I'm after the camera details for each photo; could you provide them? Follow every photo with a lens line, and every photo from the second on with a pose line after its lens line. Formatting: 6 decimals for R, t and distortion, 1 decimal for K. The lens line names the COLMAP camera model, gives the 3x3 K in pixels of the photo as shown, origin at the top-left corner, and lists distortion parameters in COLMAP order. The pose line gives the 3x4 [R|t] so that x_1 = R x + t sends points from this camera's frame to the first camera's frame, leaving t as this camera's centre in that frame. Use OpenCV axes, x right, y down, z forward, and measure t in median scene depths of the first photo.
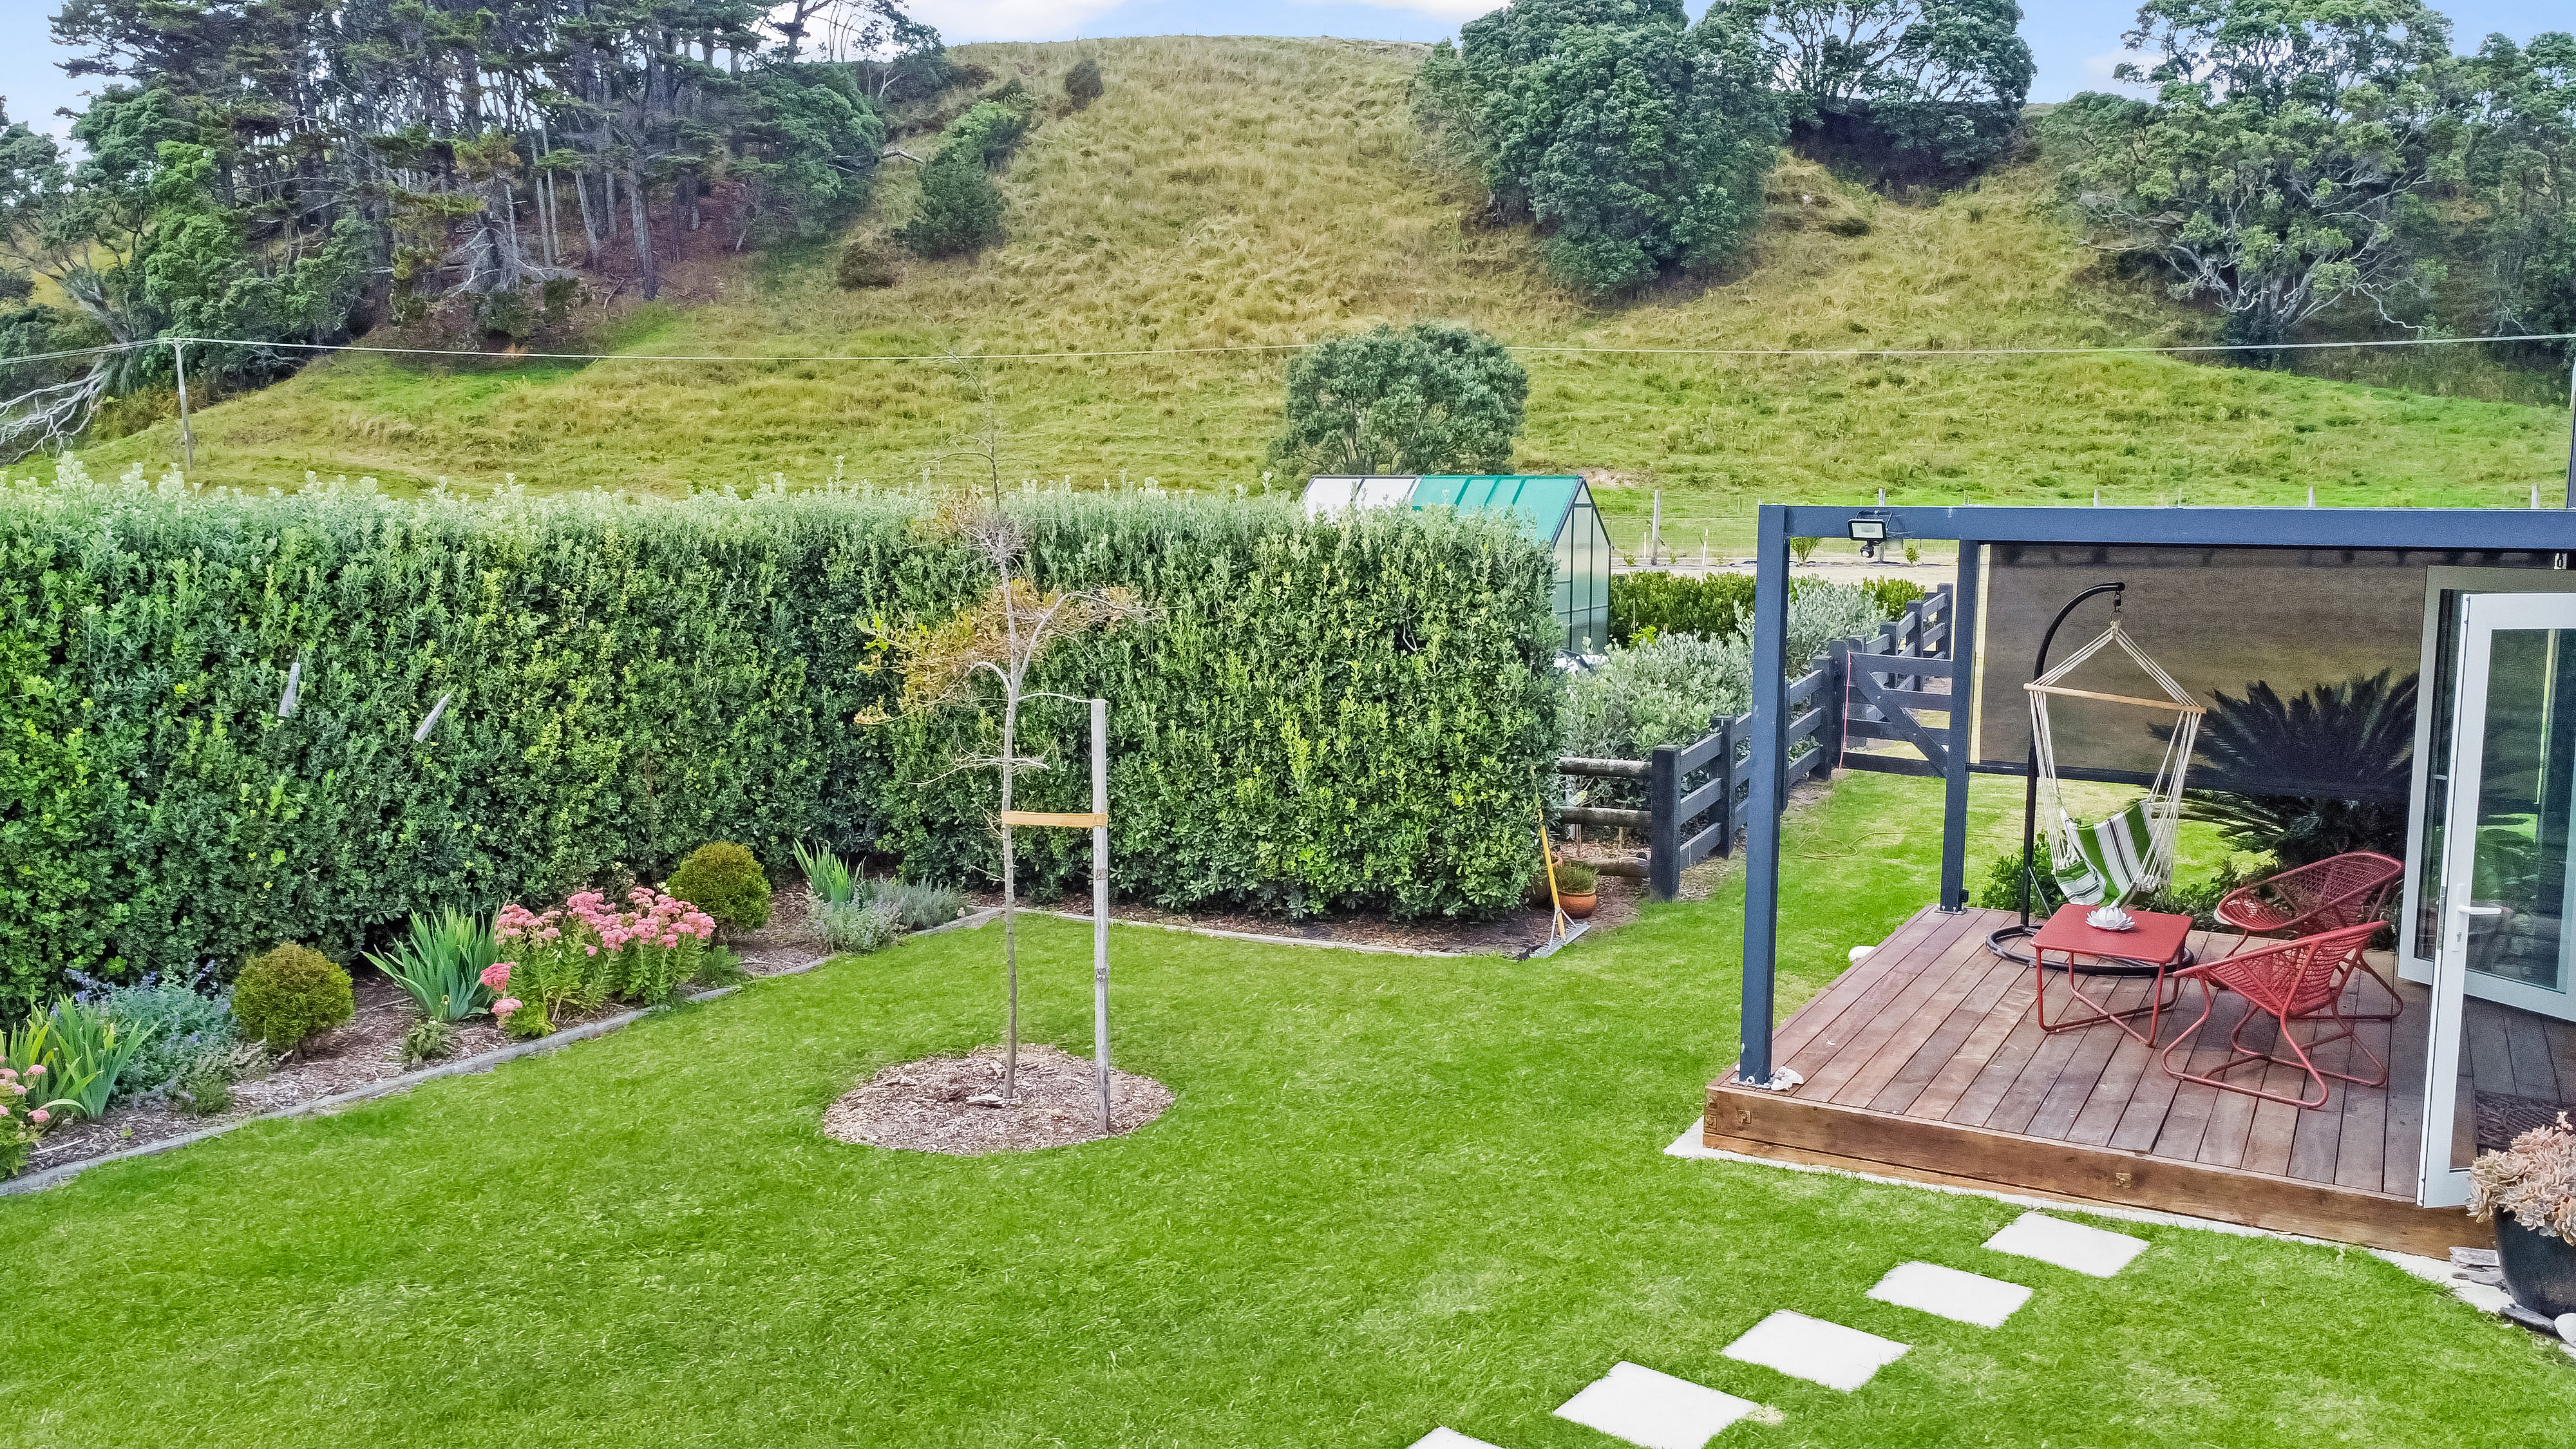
lens RADIAL K [[1914.8, 0, 1271.9], [0, 1914.8, 715.4], [0, 0, 1]] dist [0.005842, 0.000032]
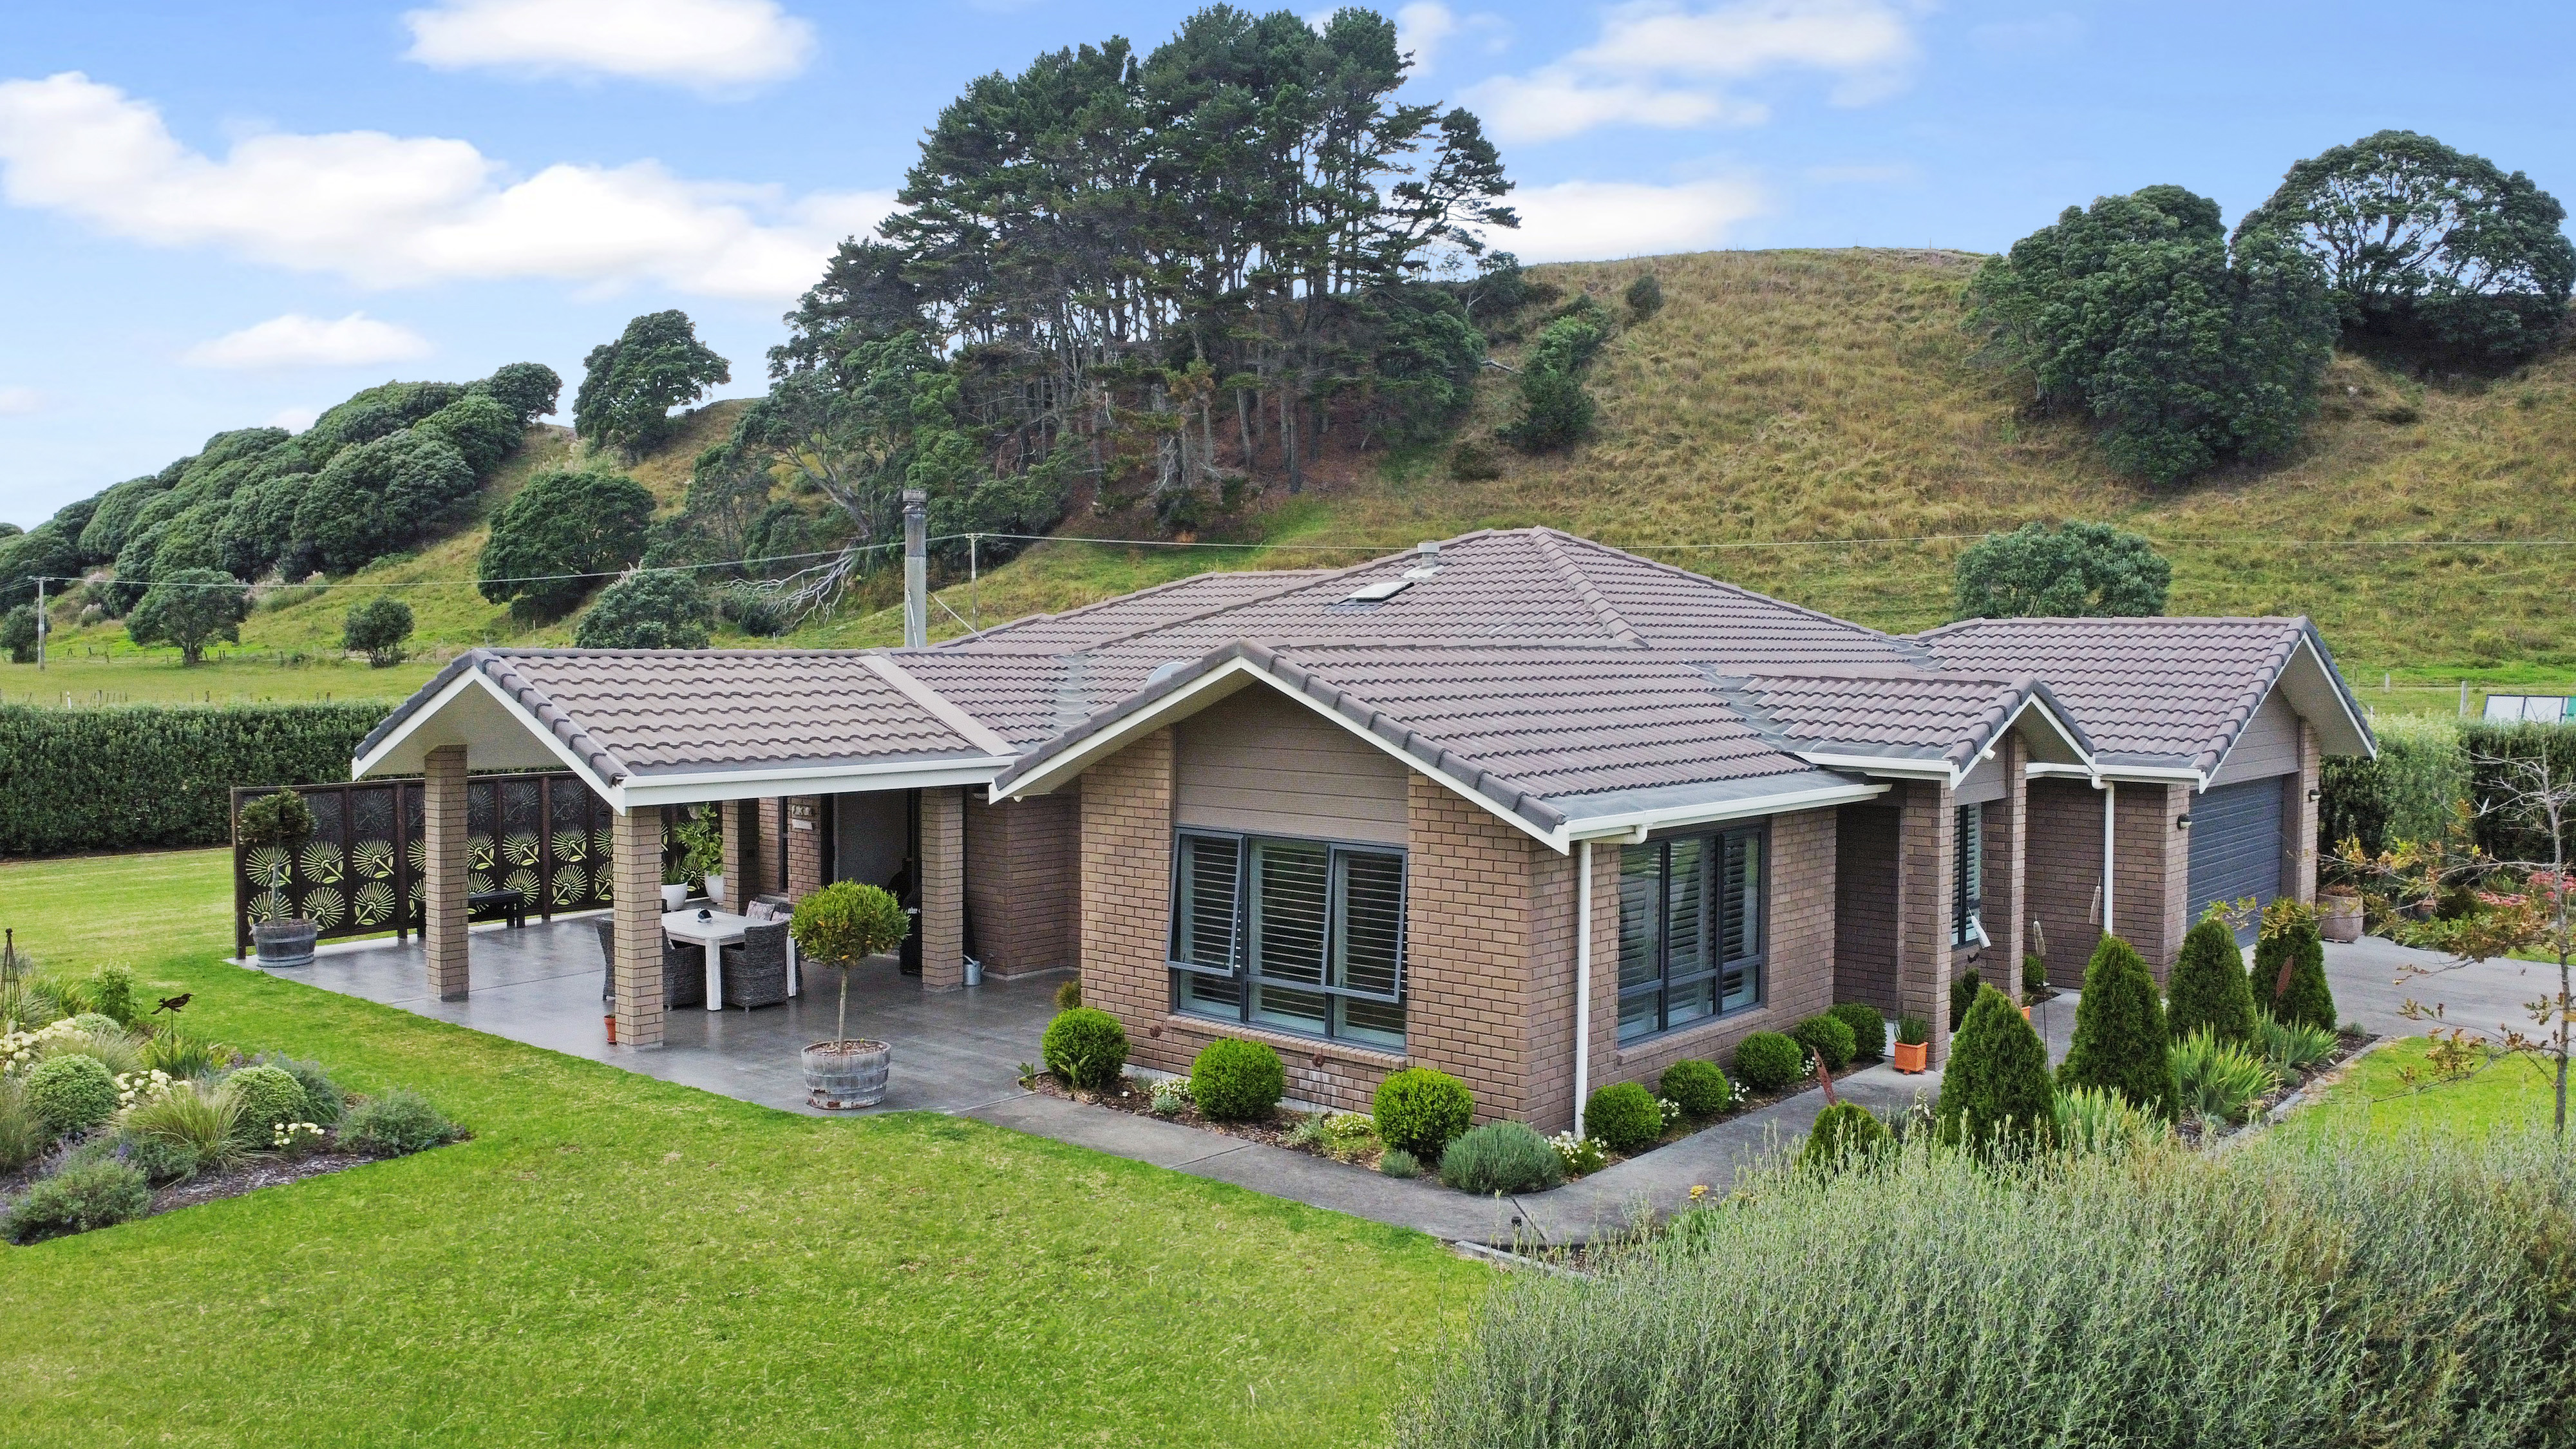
lens RADIAL K [[1914.8, 0, 1271.9], [0, 1914.8, 715.4], [0, 0, 1]] dist [0.005842, 0.000032]
pose [[0.984110, 0.010283, -0.177261, -0.131122], [-0.023740, 0.996978, -0.073964, 0.009202], [0.175965, 0.076997, 0.981381, -0.162643]]
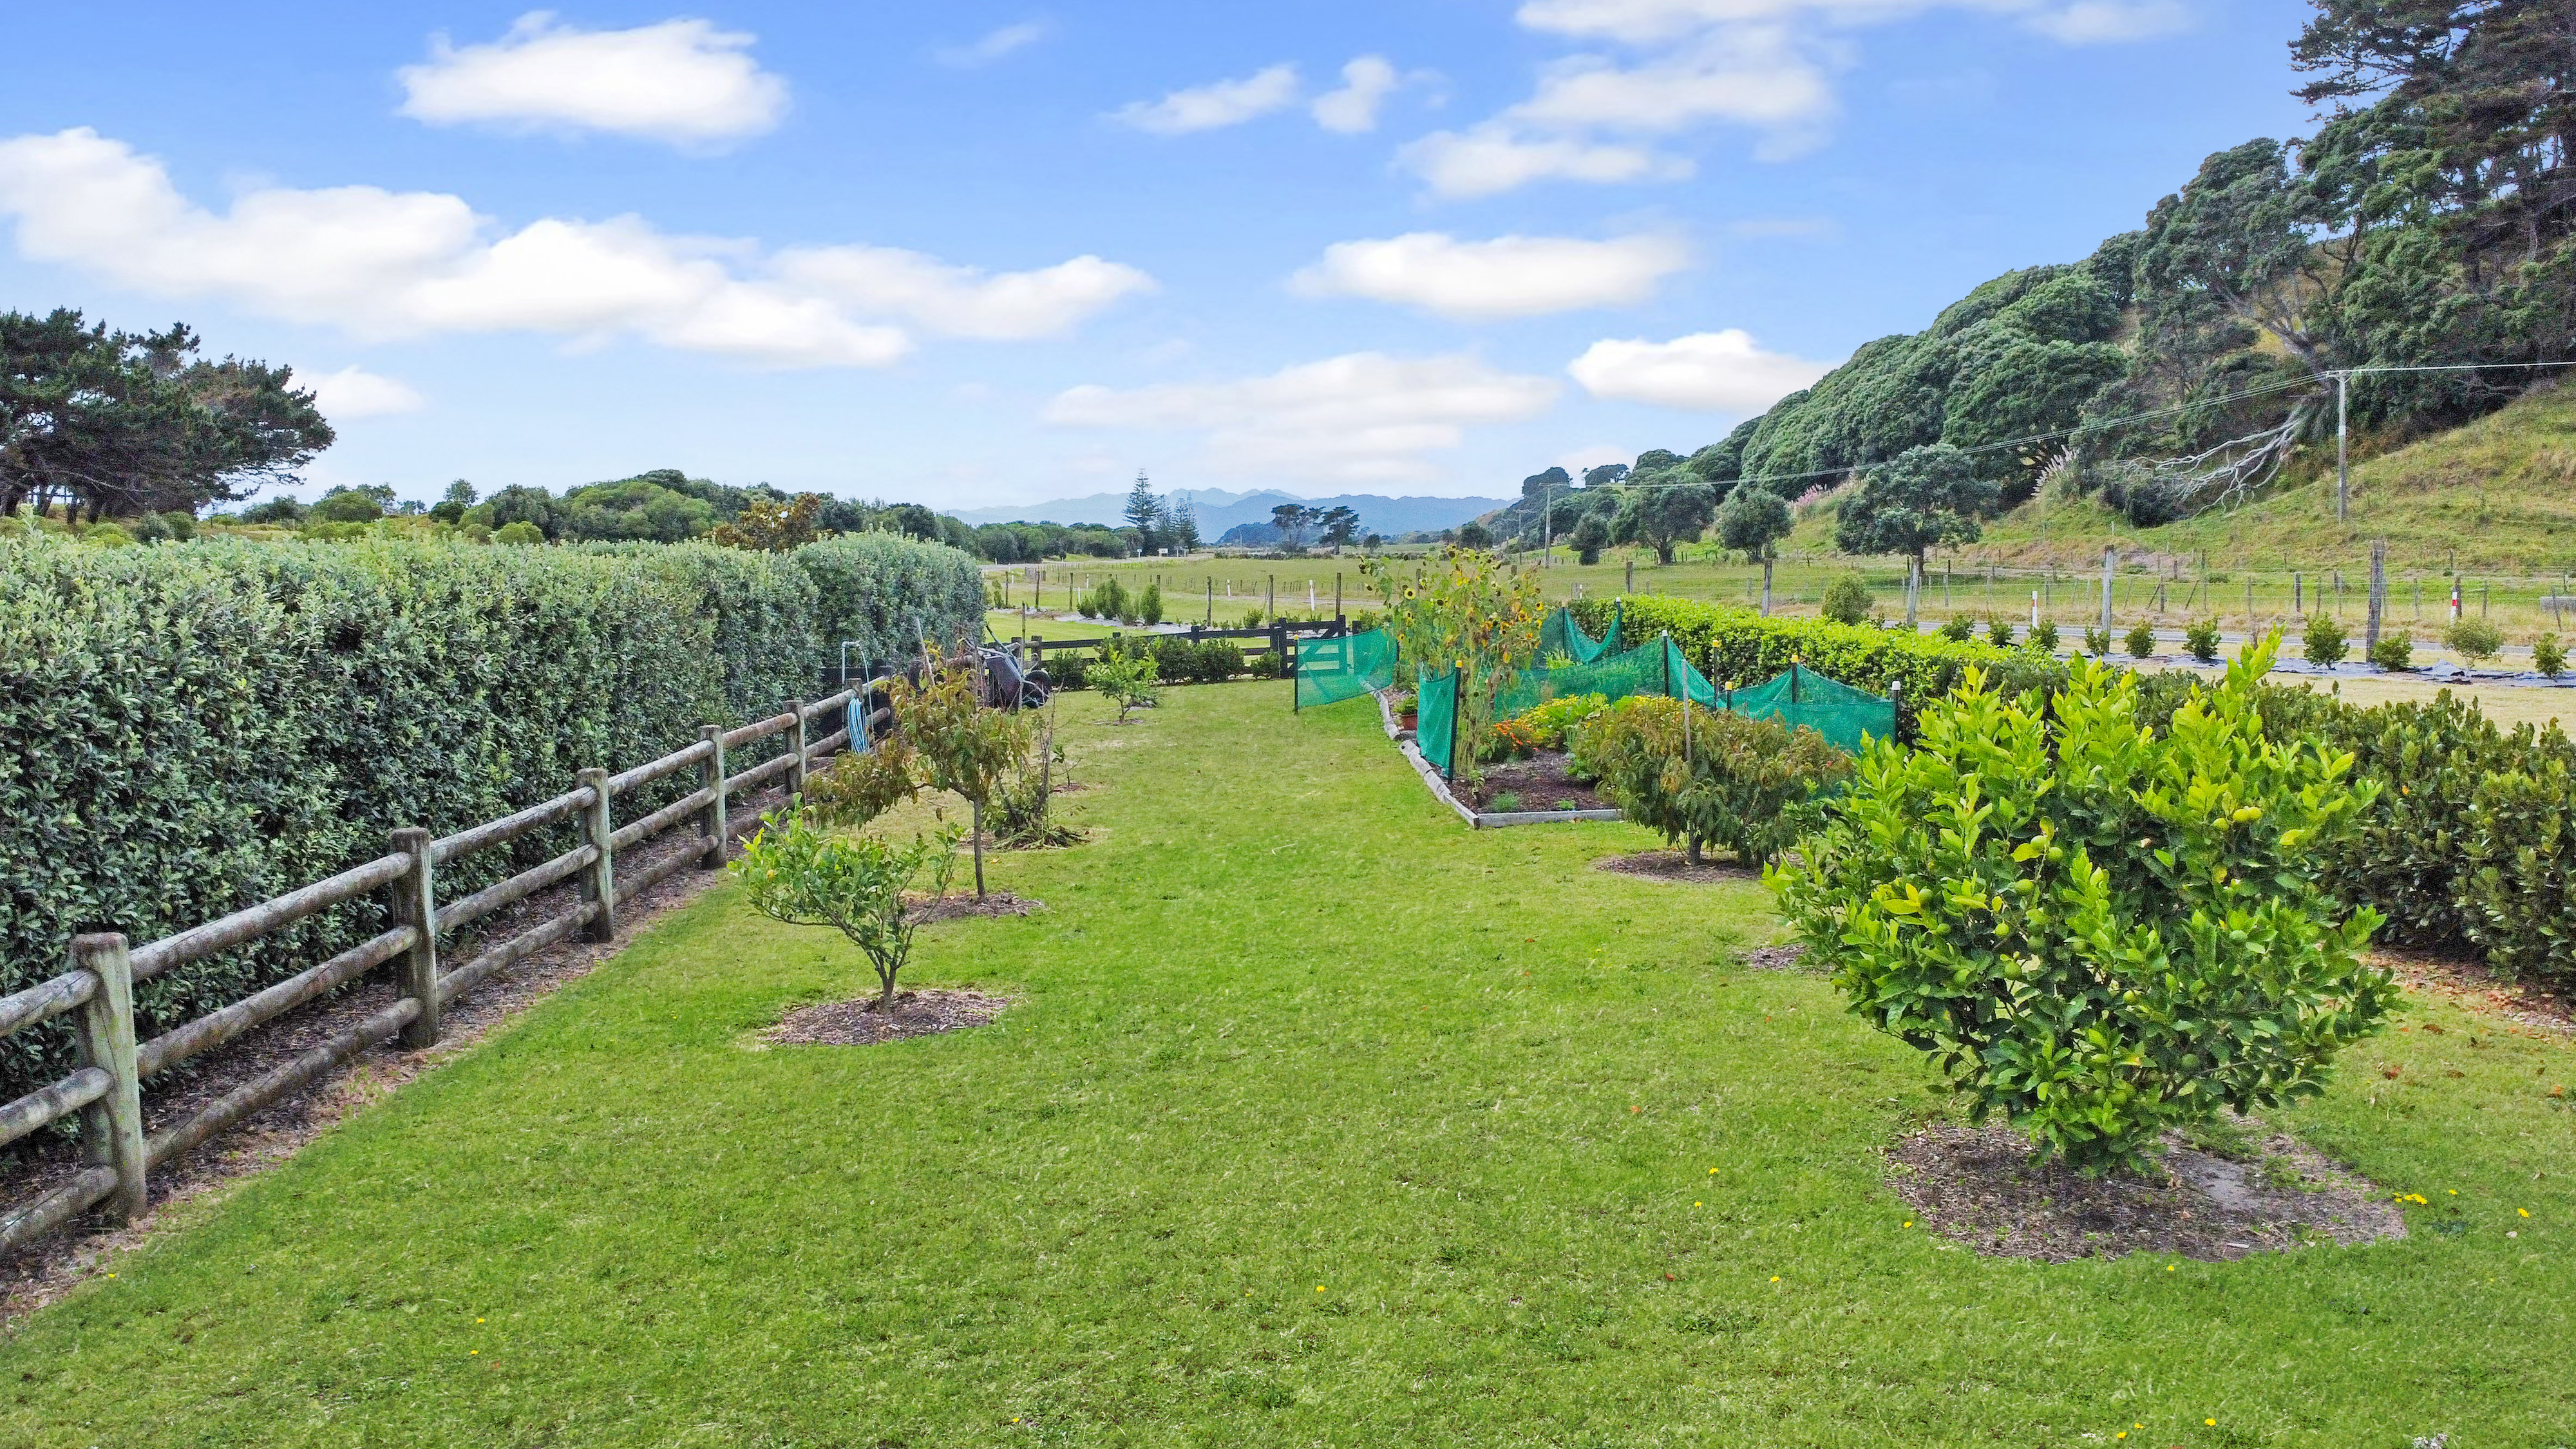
lens RADIAL K [[1914.8, 0, 1271.9], [0, 1914.8, 715.4], [0, 0, 1]] dist [0.005842, 0.000032]
pose [[0.466282, 0.075790, -0.881384, -0.018888], [-0.102244, 0.994263, 0.031406, -0.017009], [0.878708, 0.075472, 0.471356, 0.154309]]
